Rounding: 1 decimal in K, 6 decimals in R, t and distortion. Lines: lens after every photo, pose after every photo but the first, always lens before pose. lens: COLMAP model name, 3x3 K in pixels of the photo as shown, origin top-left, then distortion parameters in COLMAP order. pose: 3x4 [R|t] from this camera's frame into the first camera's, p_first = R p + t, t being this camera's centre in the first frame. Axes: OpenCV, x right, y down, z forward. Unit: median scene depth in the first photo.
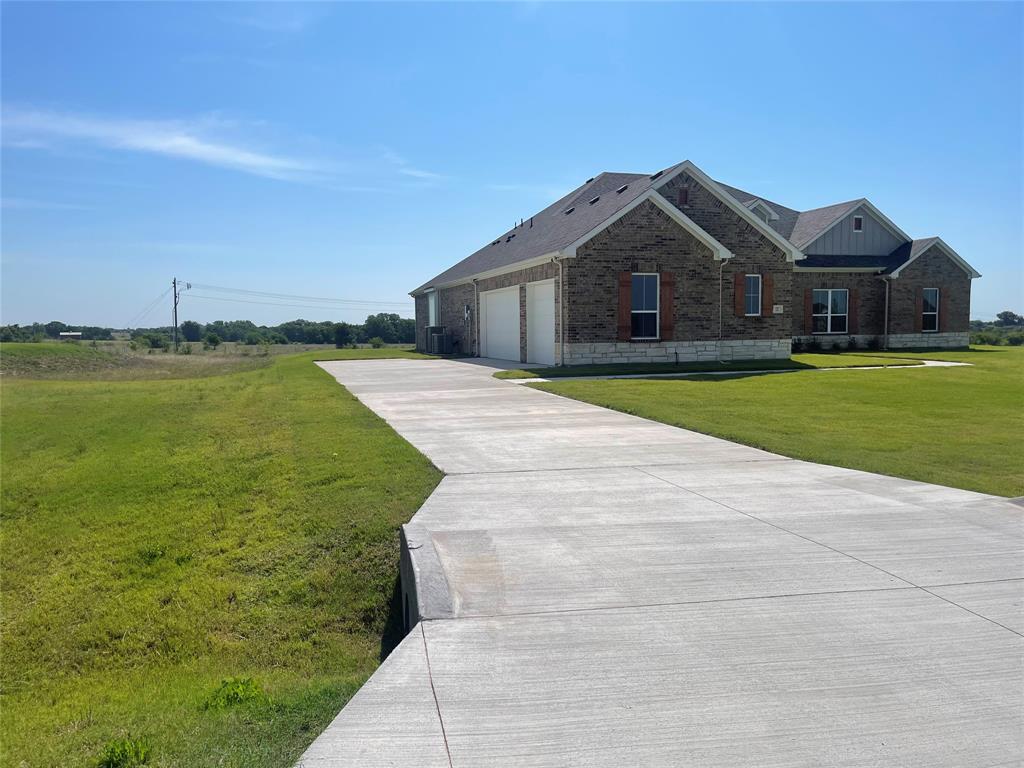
lens RADIAL K [[761.0, 0, 512.0], [0, 761.0, 384.0], [0, 0, 1]] dist [0.087065, -0.100017]
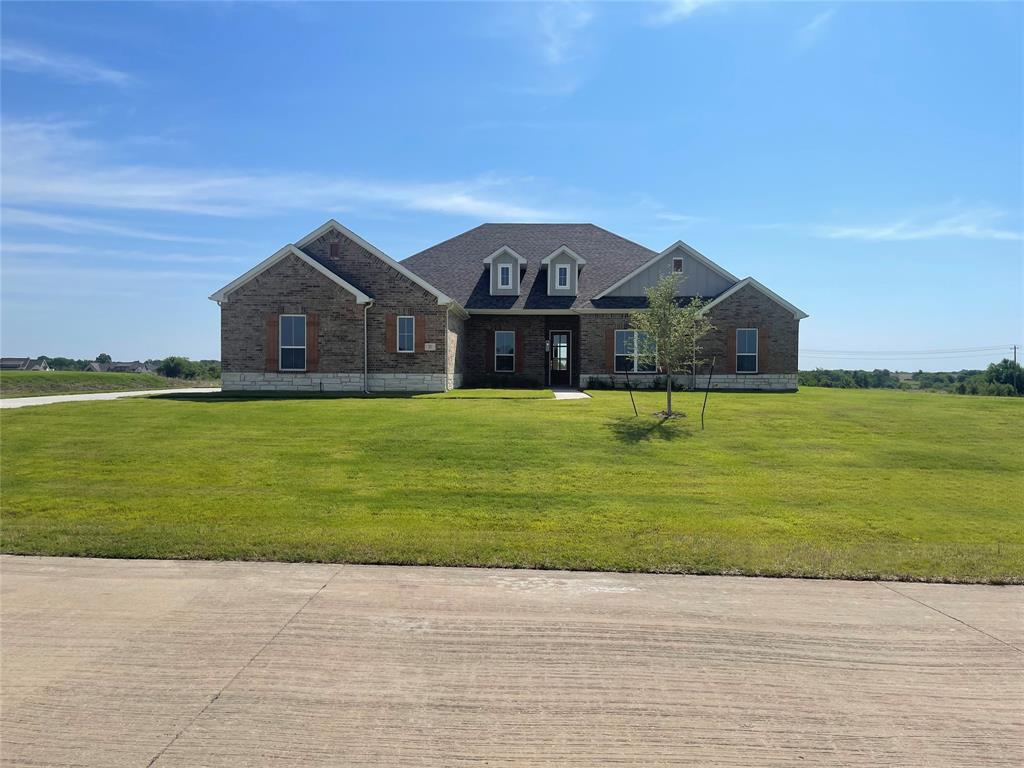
lens RADIAL K [[761.0, 0, 512.0], [0, 761.0, 384.0], [0, 0, 1]] dist [0.087065, -0.100017]
pose [[0.952315, 0.020948, -0.304396, 0.840164], [-0.037216, 0.998166, -0.047740, 0.005487], [0.302838, 0.056792, 0.951349, -0.017071]]
